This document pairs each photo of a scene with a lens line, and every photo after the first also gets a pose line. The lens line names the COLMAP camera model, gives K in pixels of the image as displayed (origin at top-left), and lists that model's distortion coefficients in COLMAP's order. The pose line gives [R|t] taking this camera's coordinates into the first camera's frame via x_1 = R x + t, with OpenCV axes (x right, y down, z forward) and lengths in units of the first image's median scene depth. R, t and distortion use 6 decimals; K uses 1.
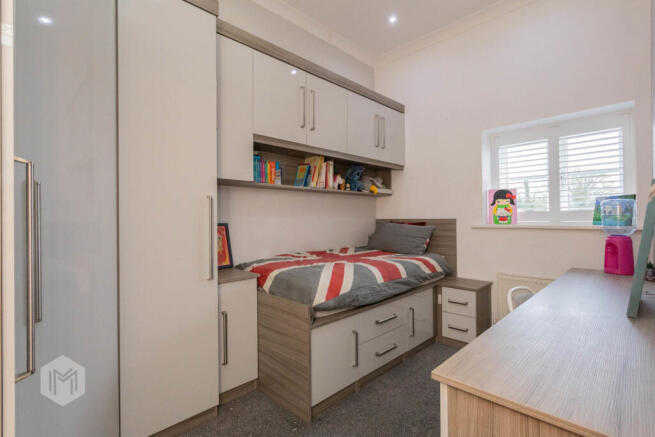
lens RADIAL K [[308.6, 0, 327.5], [0, 308.6, 218.5], [0, 0, 1]] dist [0.000276, 0.000047]
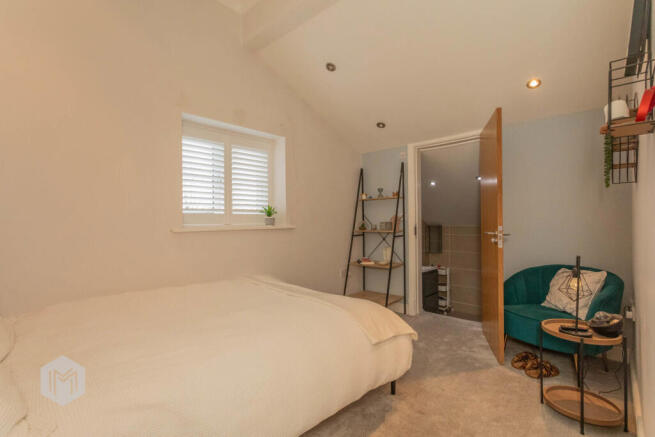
lens RADIAL K [[308.6, 0, 327.5], [0, 308.6, 218.5], [0, 0, 1]] dist [0.000276, 0.000047]
pose [[-0.044601, 0.016460, 0.998869, -0.329561], [0.008245, 0.999836, -0.016108, 0.011514], [-0.998971, 0.007517, -0.044729, 0.721462]]
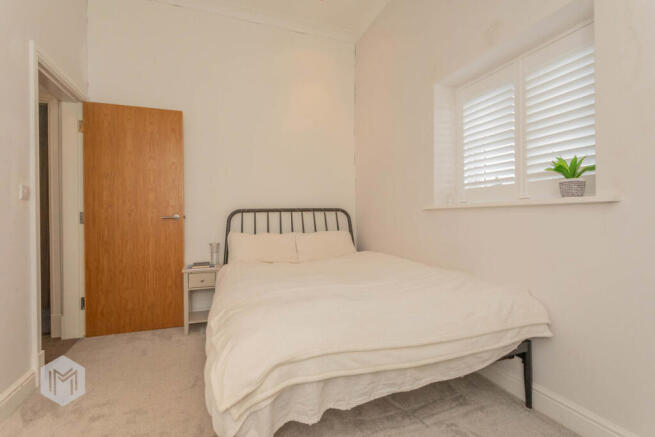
lens RADIAL K [[308.6, 0, 327.5], [0, 308.6, 218.5], [0, 0, 1]] dist [0.000276, 0.000047]
pose [[0.914844, 0.004521, -0.403783, 0.615453], [-0.003991, 0.999990, 0.002153, 0.055285], [0.403788, -0.000358, 0.914852, 0.211607]]
